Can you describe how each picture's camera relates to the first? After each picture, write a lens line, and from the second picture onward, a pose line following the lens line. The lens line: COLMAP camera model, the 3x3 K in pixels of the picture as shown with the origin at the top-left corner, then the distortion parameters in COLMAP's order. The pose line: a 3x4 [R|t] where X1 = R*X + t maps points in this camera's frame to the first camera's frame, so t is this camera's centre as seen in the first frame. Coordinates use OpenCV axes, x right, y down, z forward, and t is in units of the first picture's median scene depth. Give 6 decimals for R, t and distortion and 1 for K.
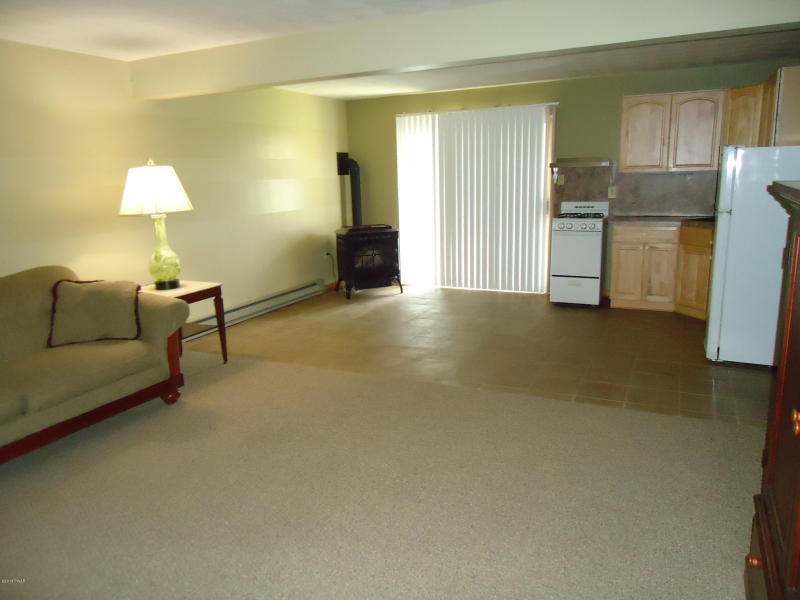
lens RADIAL K [[583.2, 0, 400.2], [0, 583.2, 298.0], [0, 0, 1]] dist [-0.002996, 0.003386]
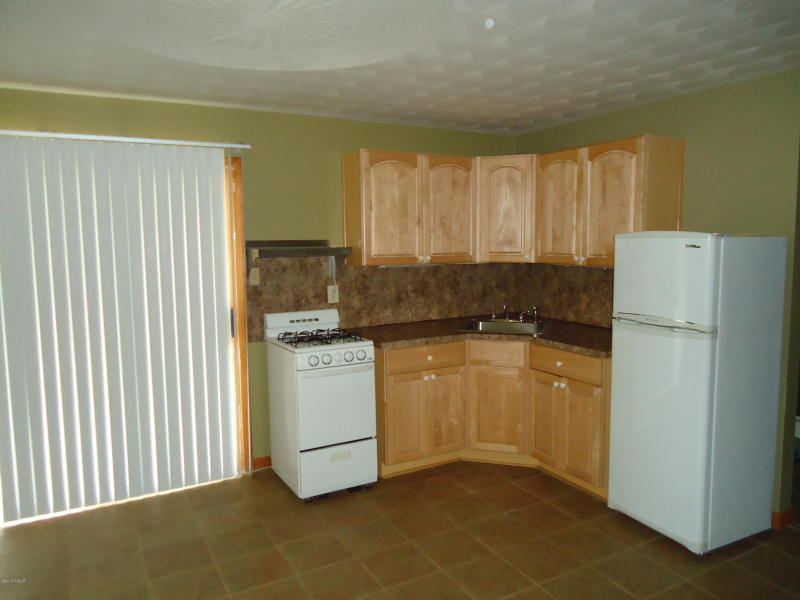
lens RADIAL K [[583.2, 0, 399.9], [0, 583.2, 300.3], [0, 0, 1]] dist [-0.002996, 0.003386]
pose [[0.592053, -0.061212, 0.803571, -0.108845], [0.165304, 0.985134, -0.046749, -0.131431], [-0.788764, 0.160512, 0.593370, 0.558321]]
